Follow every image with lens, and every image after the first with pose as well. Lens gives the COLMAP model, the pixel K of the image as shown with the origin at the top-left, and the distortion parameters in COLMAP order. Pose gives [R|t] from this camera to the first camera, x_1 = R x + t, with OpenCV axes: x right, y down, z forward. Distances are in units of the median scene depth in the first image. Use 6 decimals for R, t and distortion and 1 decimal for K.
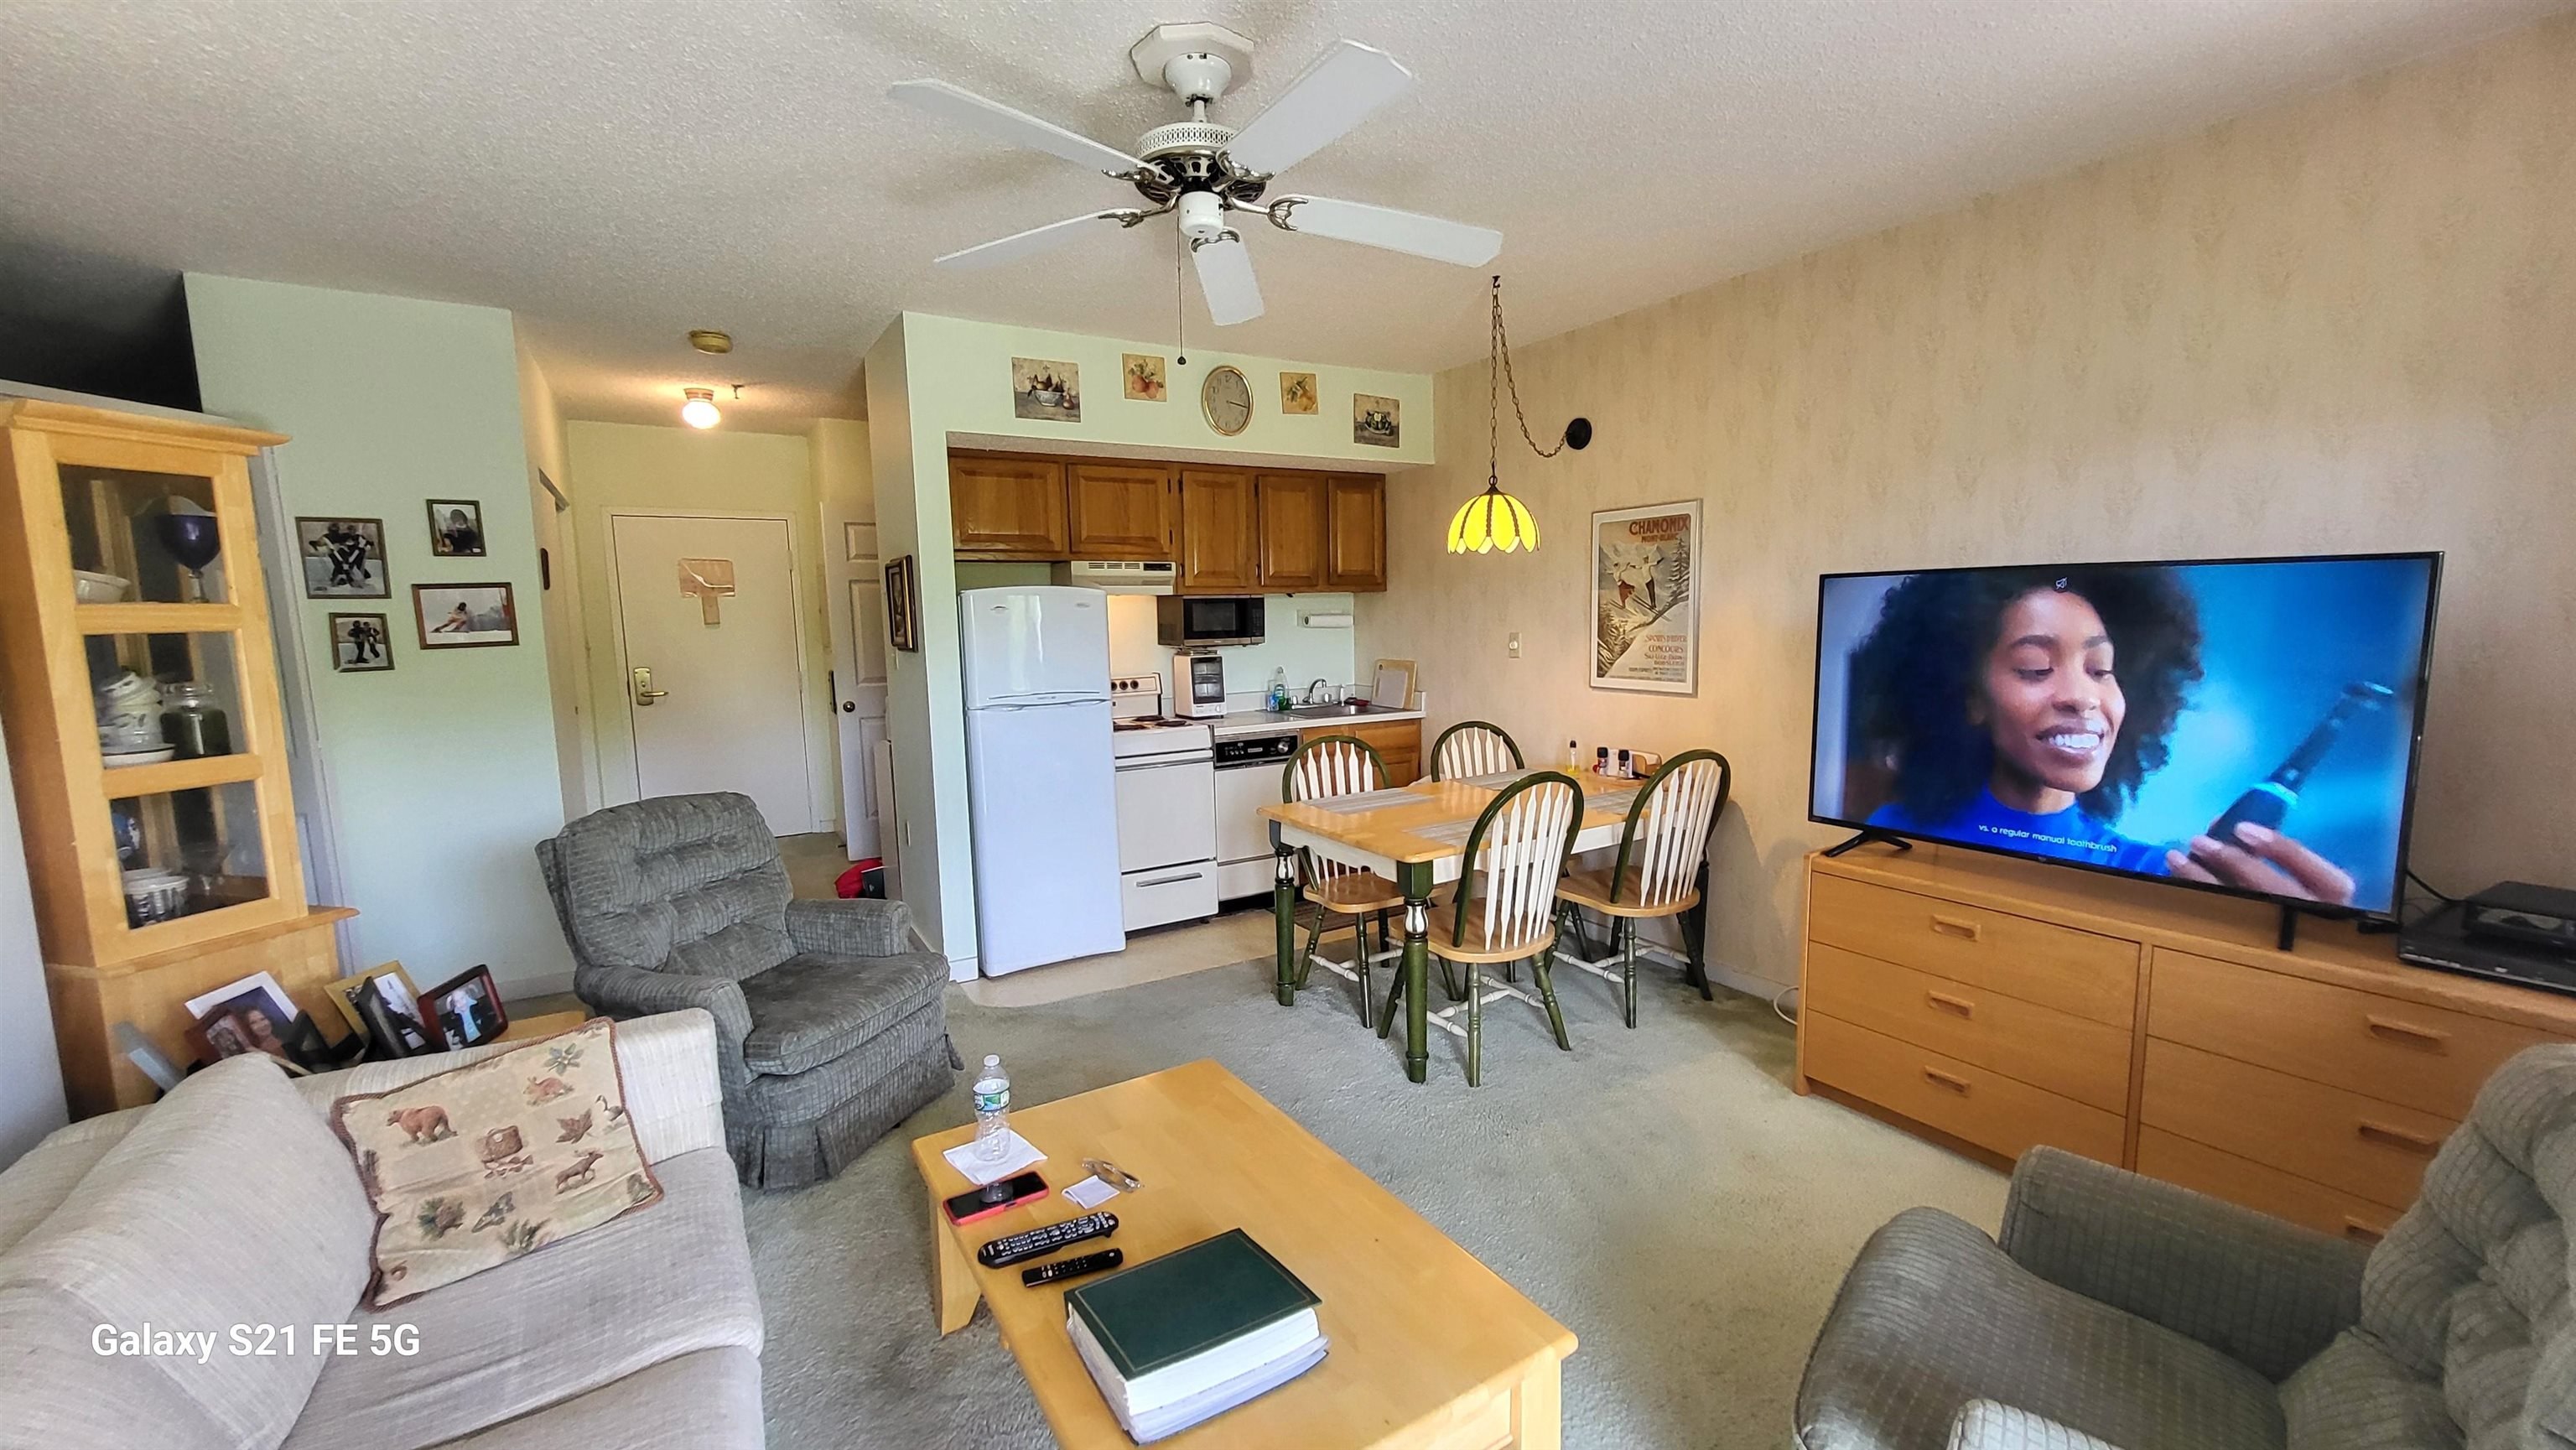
lens RADIAL K [[1011.6, 0, 1291.5], [0, 1011.6, 727.0], [0, 0, 1]] dist [-0.000945, -0.000397]
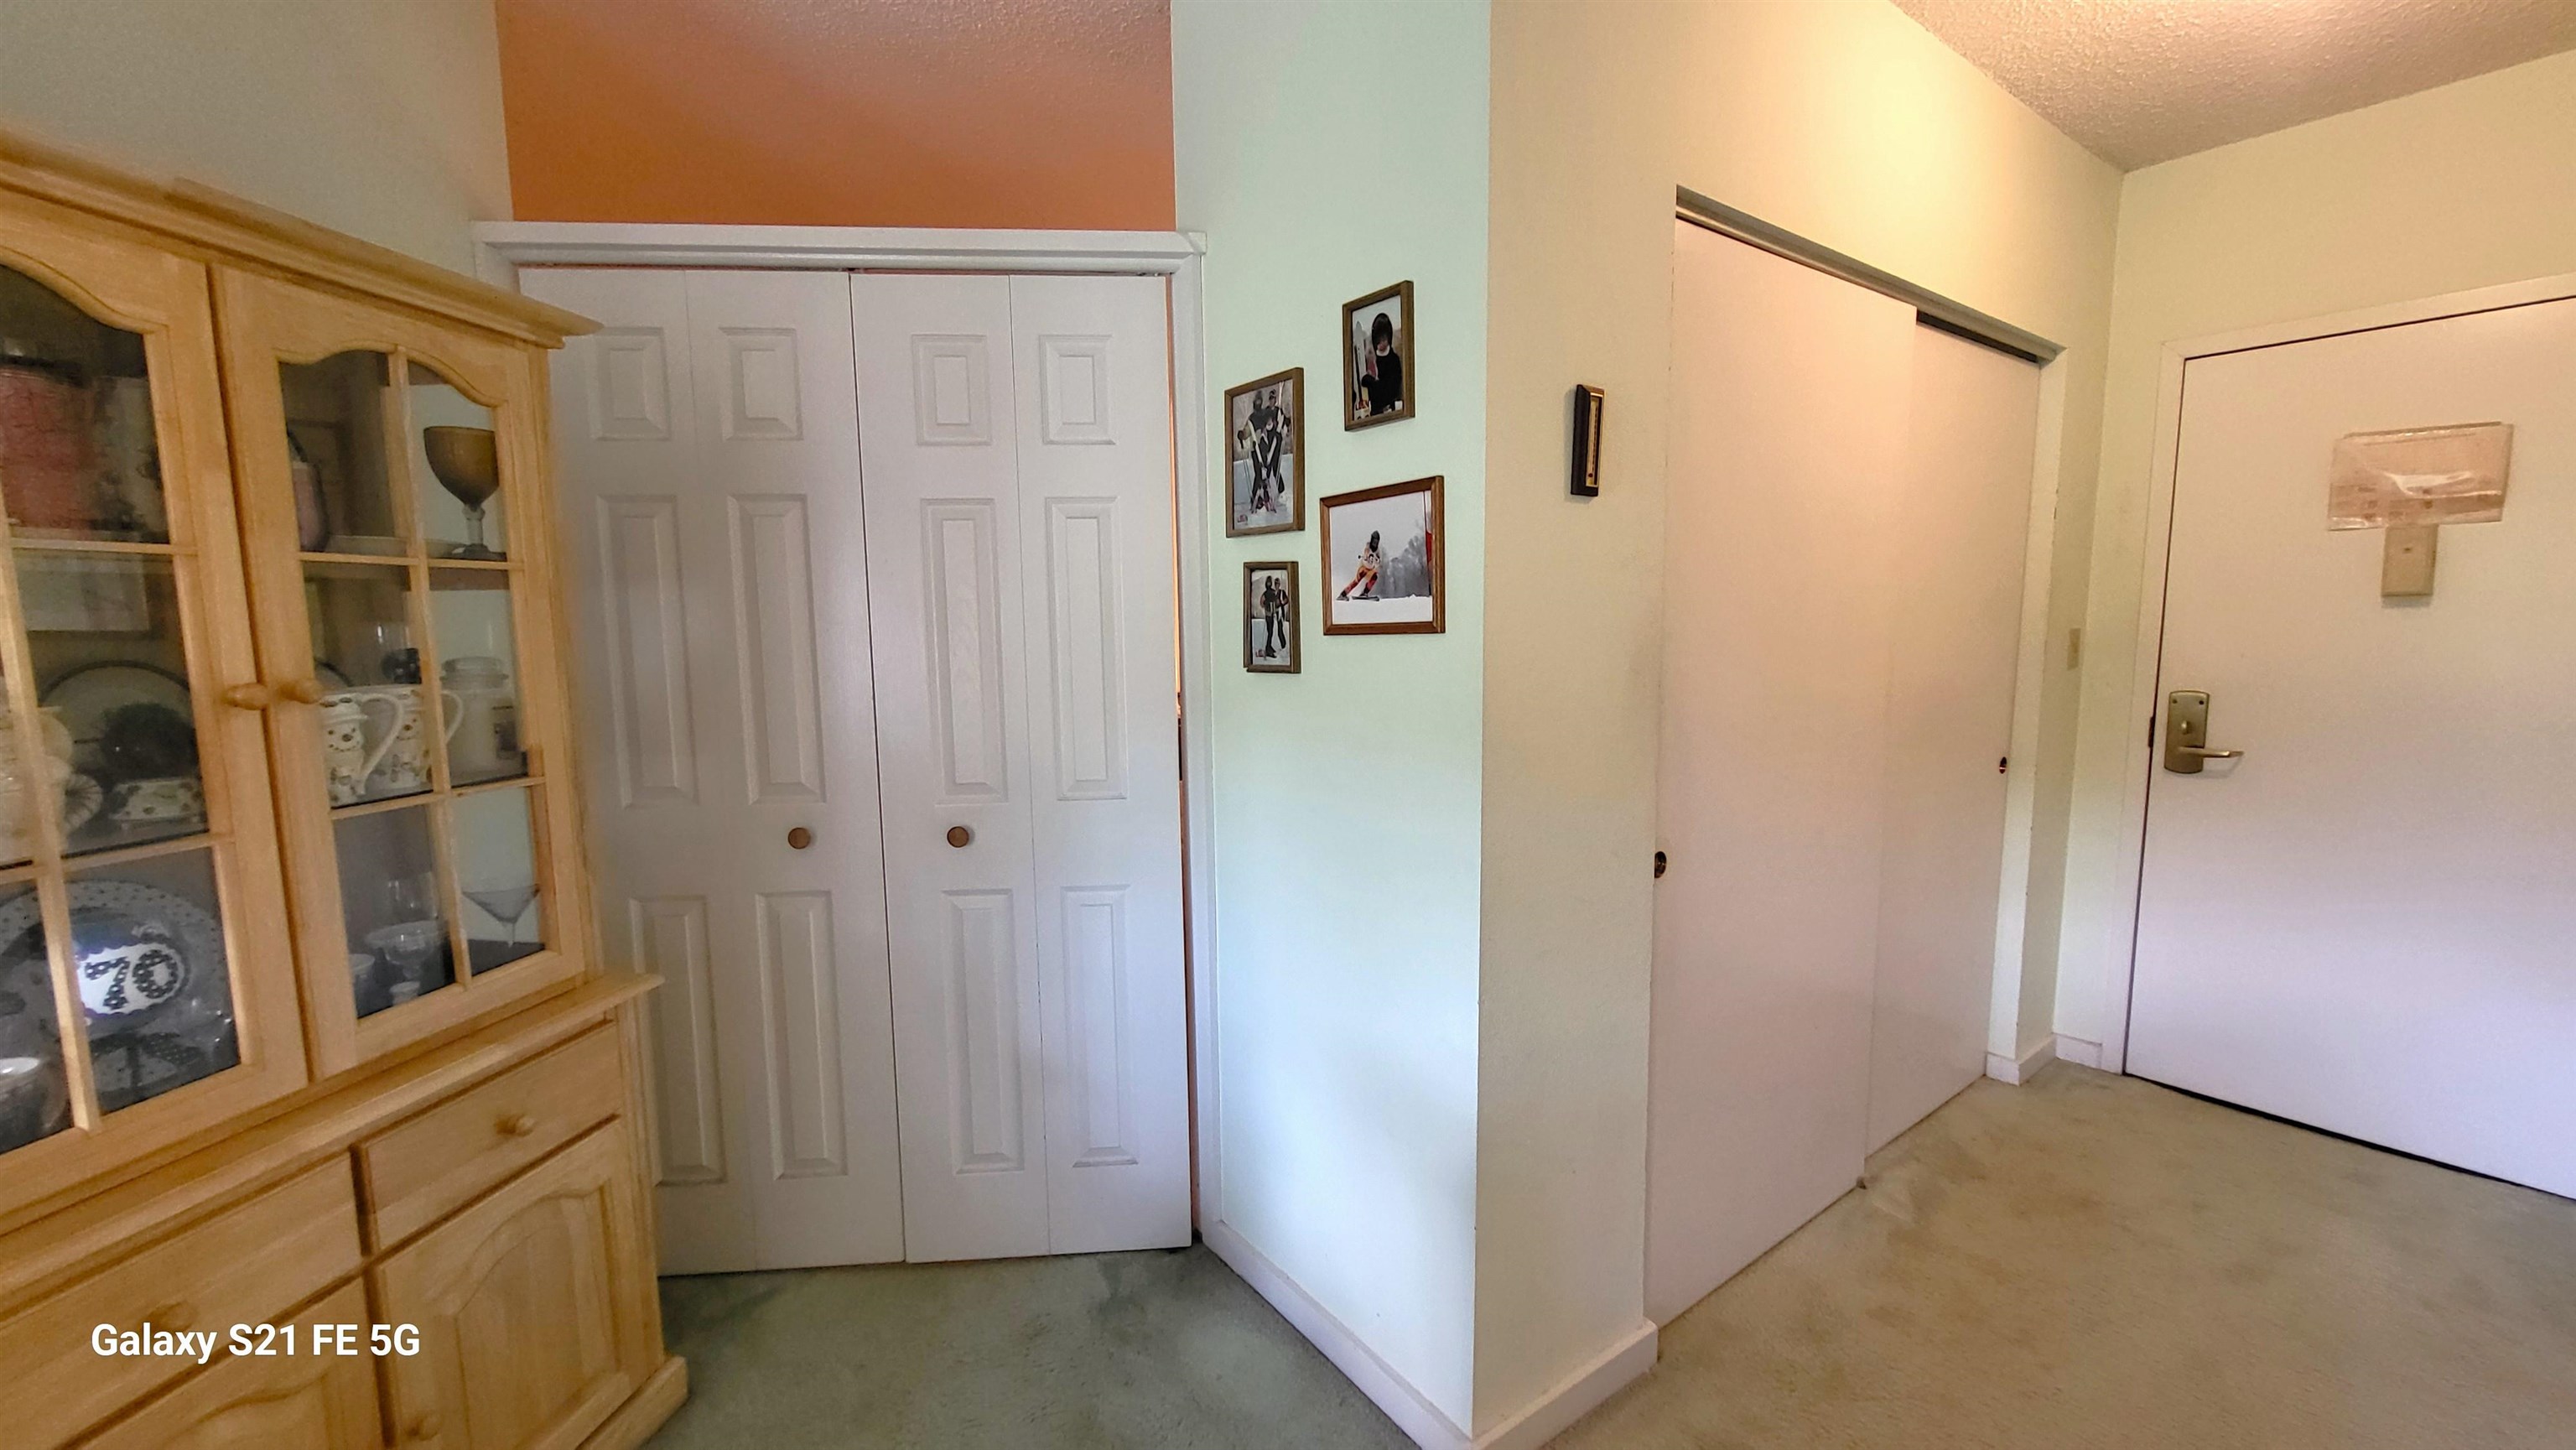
lens RADIAL K [[1011.6, 0, 1291.4], [0, 1011.6, 731.5], [0, 0, 1]] dist [-0.000945, -0.000397]
pose [[0.090009, 0.130807, -0.987313, -0.388824], [-0.110922, 0.986486, 0.120585, -0.089336], [0.989745, 0.098661, 0.103303, 0.955329]]
